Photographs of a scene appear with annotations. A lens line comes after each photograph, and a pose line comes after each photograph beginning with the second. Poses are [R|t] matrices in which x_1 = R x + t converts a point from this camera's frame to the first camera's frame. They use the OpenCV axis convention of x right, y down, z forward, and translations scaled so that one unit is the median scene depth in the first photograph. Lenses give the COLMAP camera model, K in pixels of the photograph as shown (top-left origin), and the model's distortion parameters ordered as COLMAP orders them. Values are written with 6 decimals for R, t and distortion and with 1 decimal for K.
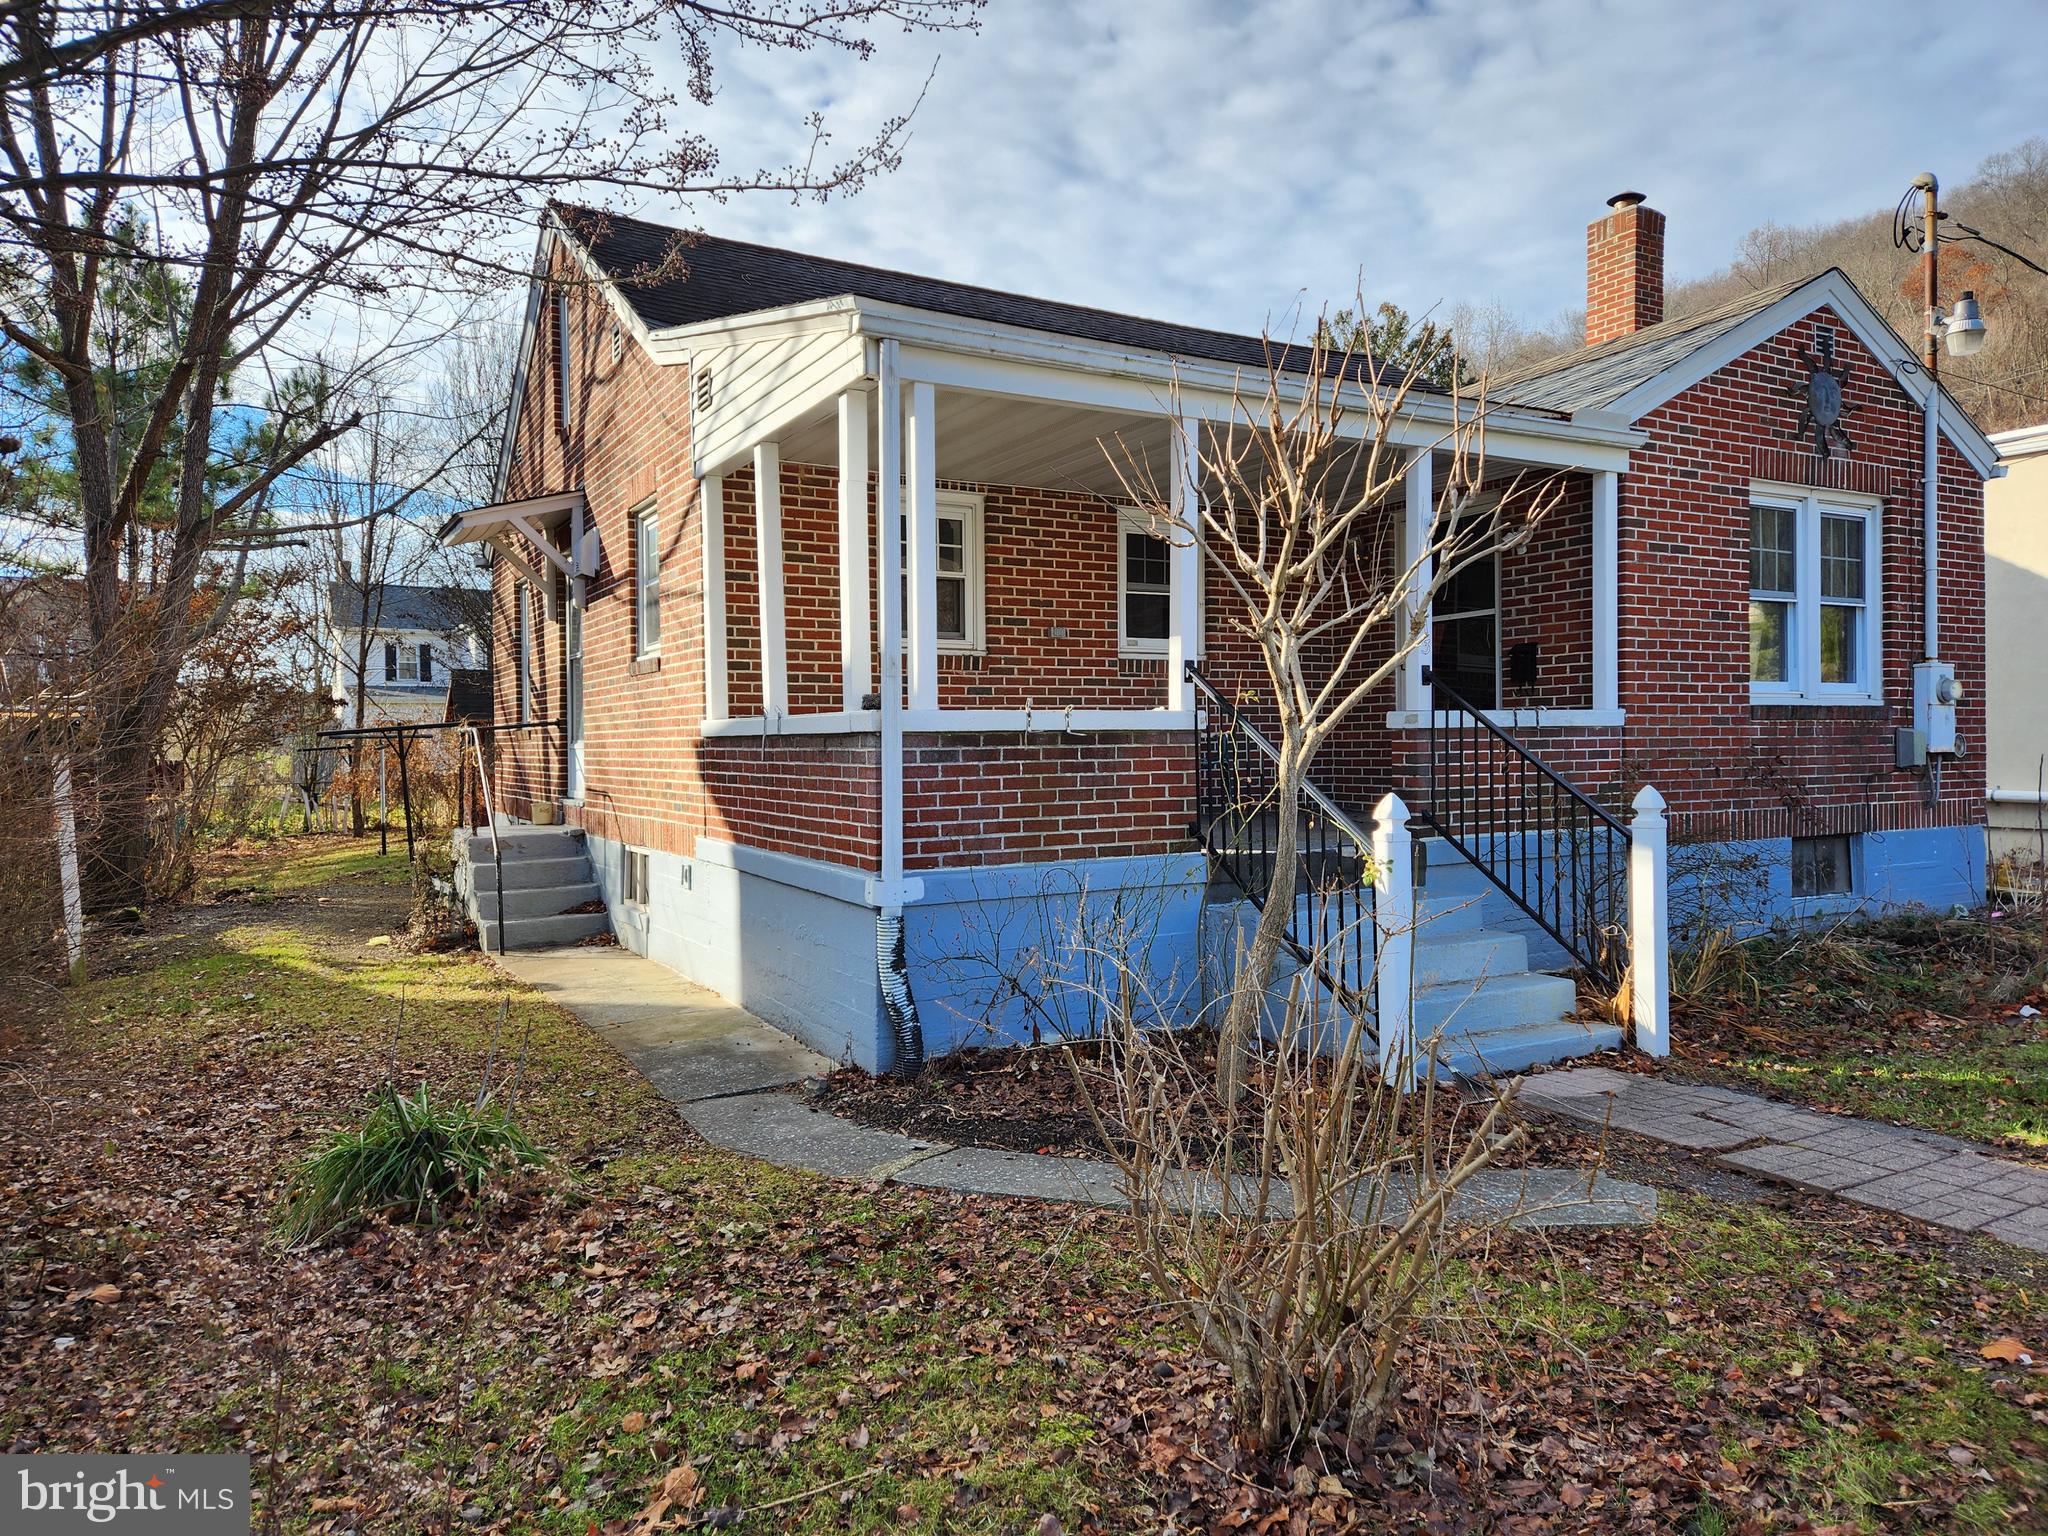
lens RADIAL K [[1378.6, 0, 1039.1], [0, 1378.6, 778.5], [0, 0, 1]] dist [0.092149, -0.076679]
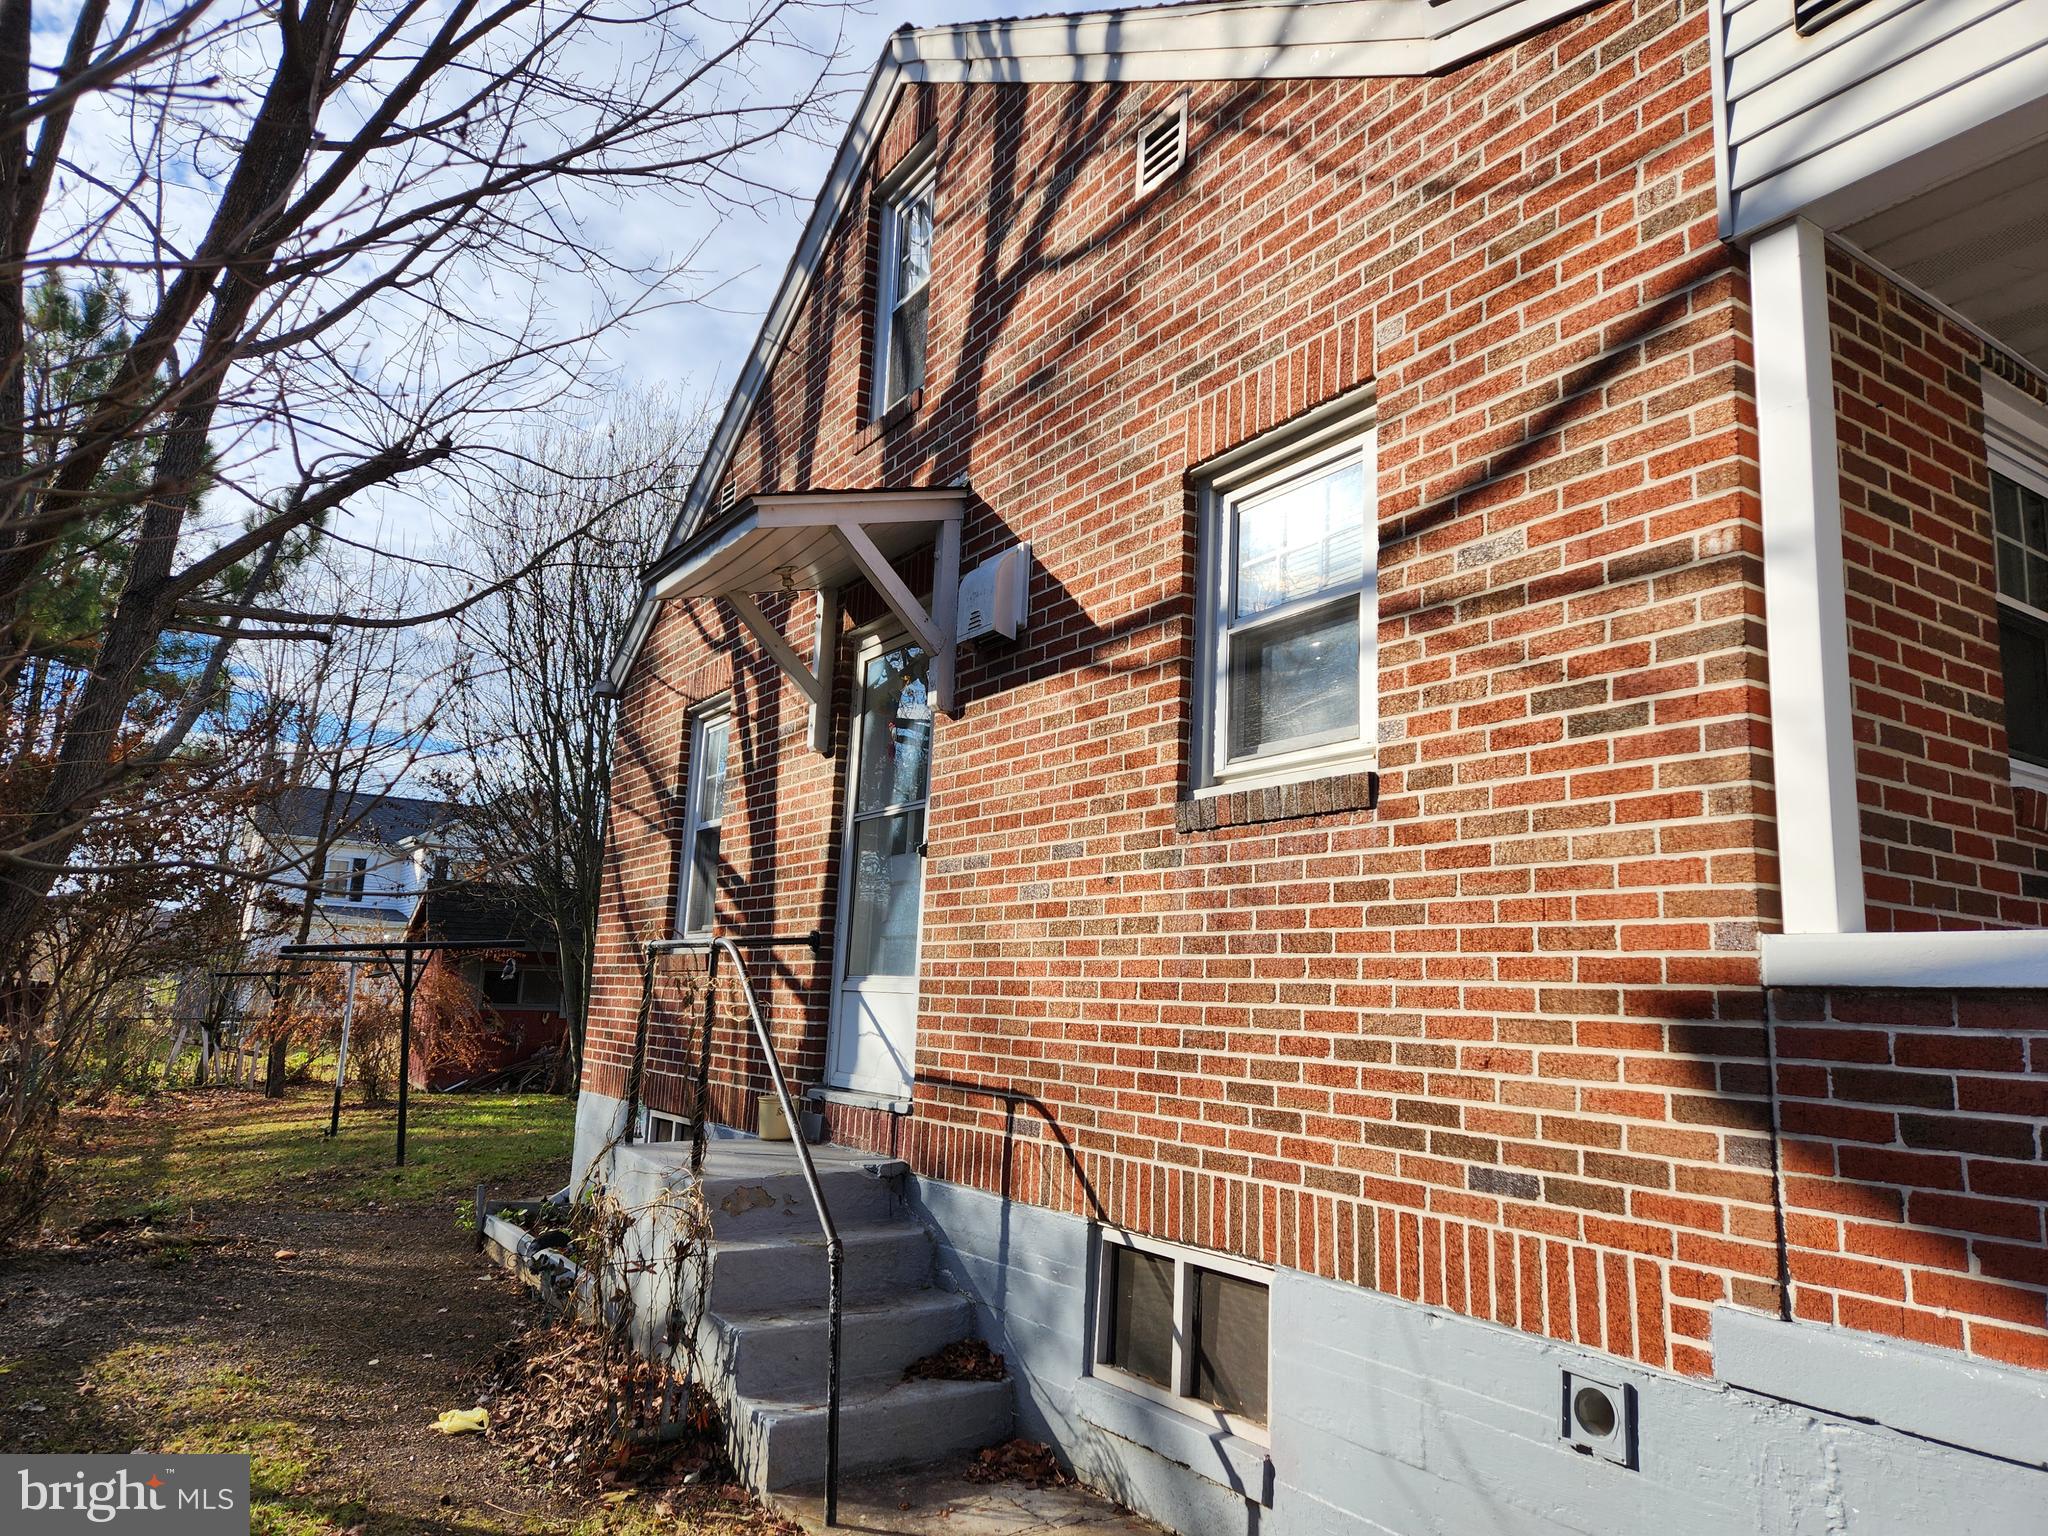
lens RADIAL K [[1378.6, 0, 1039.1], [0, 1378.6, 778.5], [0, 0, 1]] dist [0.092149, -0.076679]
pose [[0.996882, 0.056707, 0.054861, -0.323169], [-0.045554, 0.981373, -0.186635, -0.006492], [-0.064423, 0.183554, 0.980896, 0.515097]]
